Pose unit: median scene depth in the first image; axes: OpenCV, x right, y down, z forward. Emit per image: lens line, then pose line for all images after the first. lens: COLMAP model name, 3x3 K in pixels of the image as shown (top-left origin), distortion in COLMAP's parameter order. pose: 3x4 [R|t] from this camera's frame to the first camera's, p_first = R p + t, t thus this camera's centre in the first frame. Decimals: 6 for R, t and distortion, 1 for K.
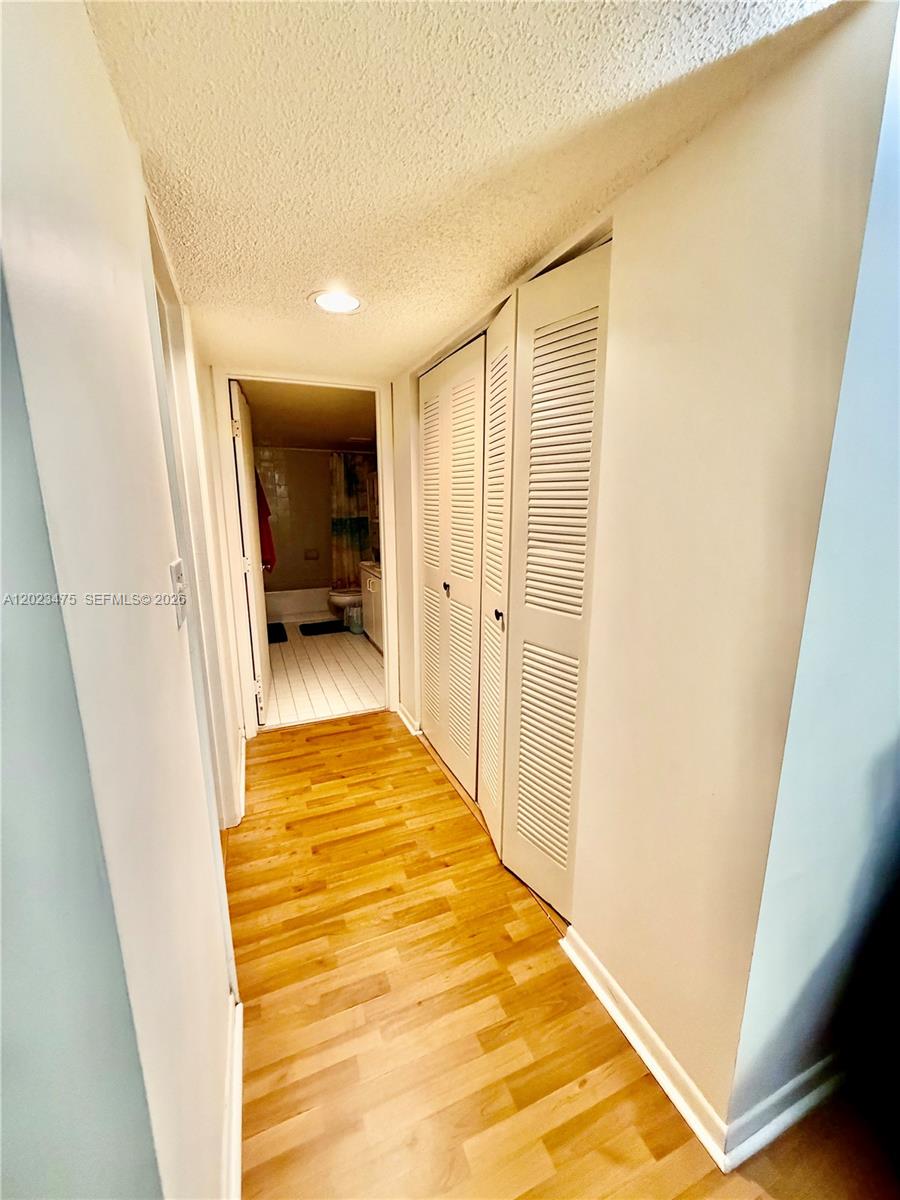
lens RADIAL K [[481.2, 0, 445.8], [0, 481.2, 603.6], [0, 0, 1]] dist [0.000694, 0.000003]
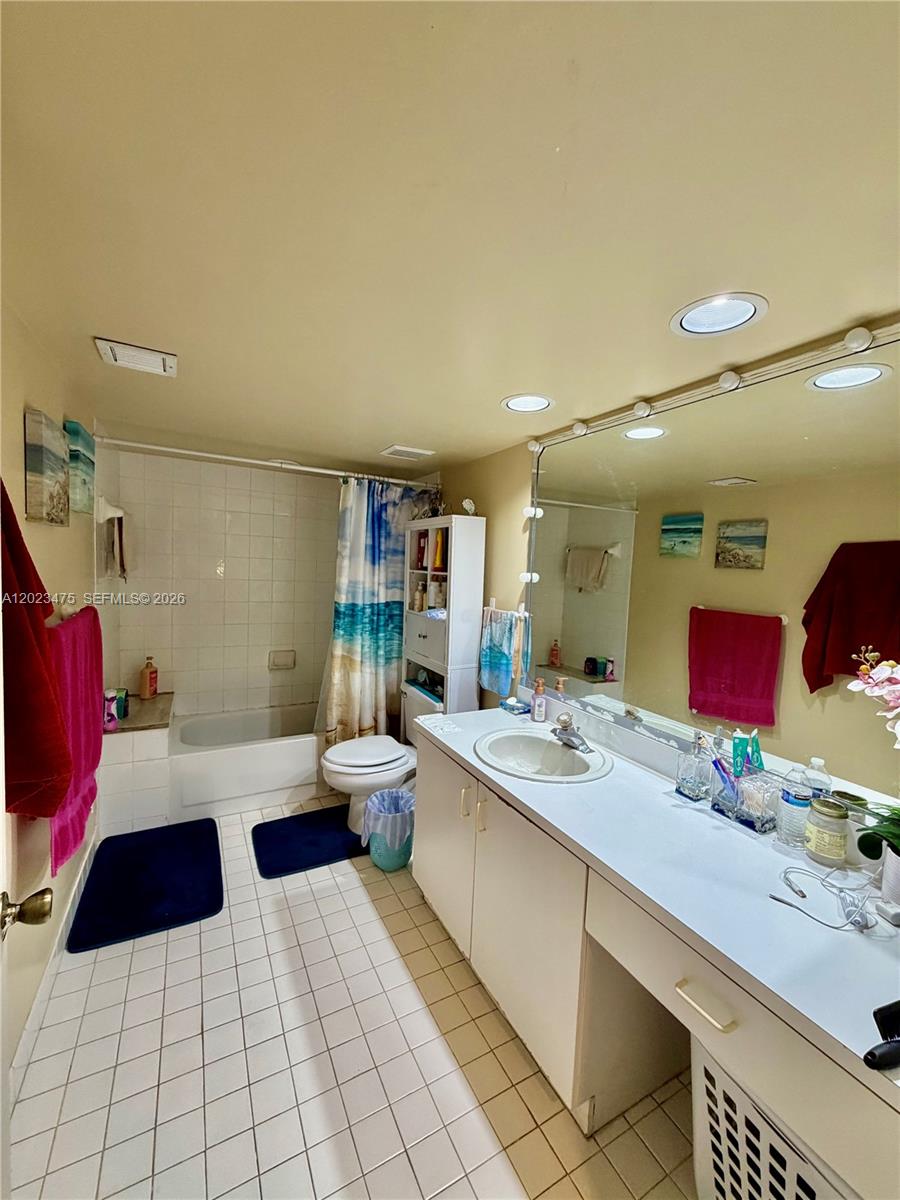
lens RADIAL K [[481.2, 0, 454.5], [0, 481.2, 597.6], [0, 0, 1]] dist [0.000694, 0.000003]
pose [[0.994727, 0.035372, 0.096261, -0.160954], [-0.021280, 0.989398, -0.143664, -0.111969], [-0.100322, 0.140859, 0.984934, 0.485478]]
